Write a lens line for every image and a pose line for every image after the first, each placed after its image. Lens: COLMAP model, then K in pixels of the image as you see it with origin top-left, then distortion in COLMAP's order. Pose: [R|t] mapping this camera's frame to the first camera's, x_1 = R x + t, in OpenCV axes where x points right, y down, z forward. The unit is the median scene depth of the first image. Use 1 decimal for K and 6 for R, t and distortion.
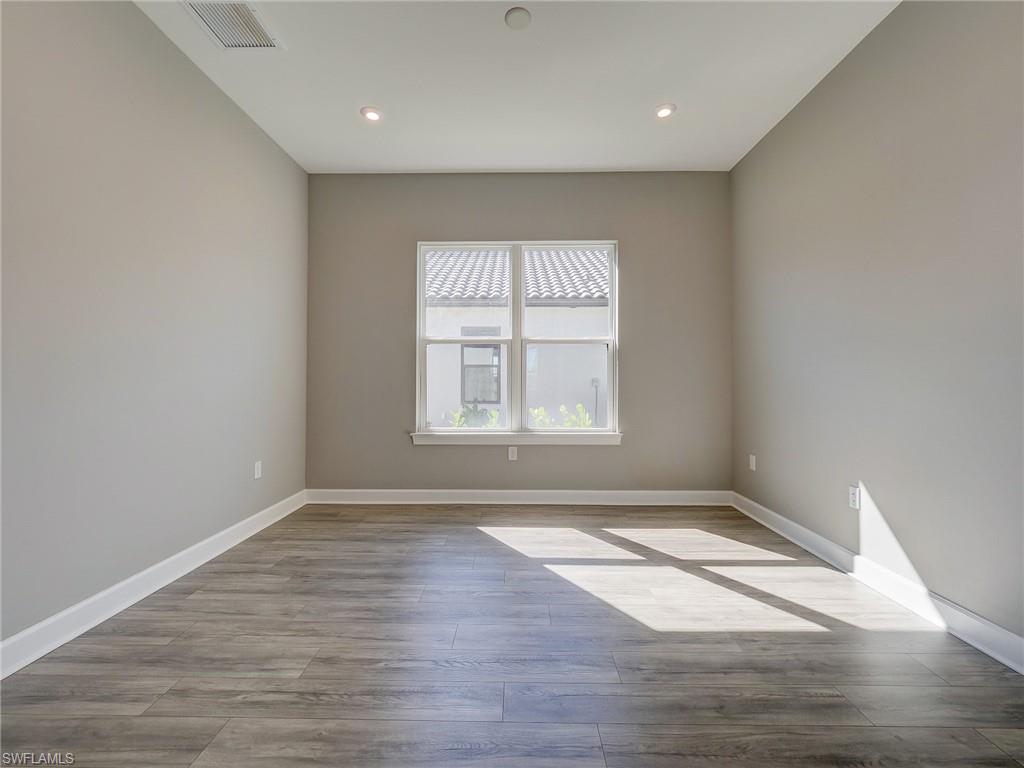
lens RADIAL K [[432.9, 0, 510.4], [0, 432.9, 375.3], [0, 0, 1]] dist [-0.001476, -0.000344]
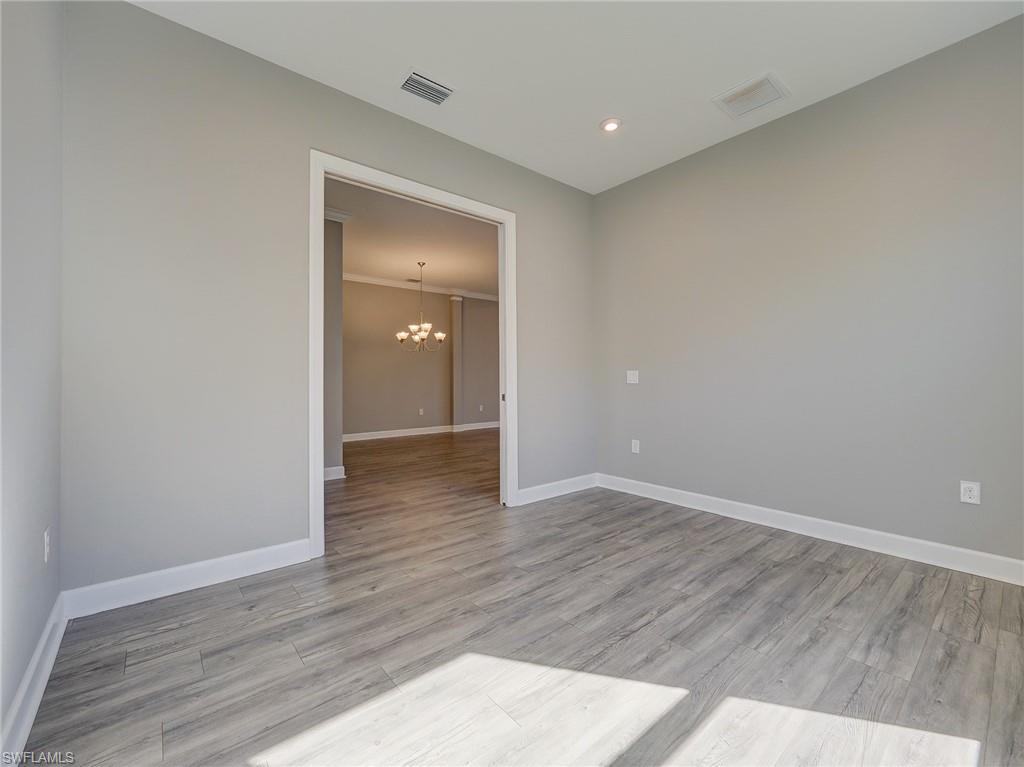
lens RADIAL K [[432.9, 0, 510.4], [0, 432.9, 374.8], [0, 0, 1]] dist [-0.001476, -0.000344]
pose [[-0.755233, -0.003515, -0.655447, 0.794378], [0.014548, 0.999649, -0.022123, 0.027733], [0.655295, -0.026244, -0.754917, 1.606566]]
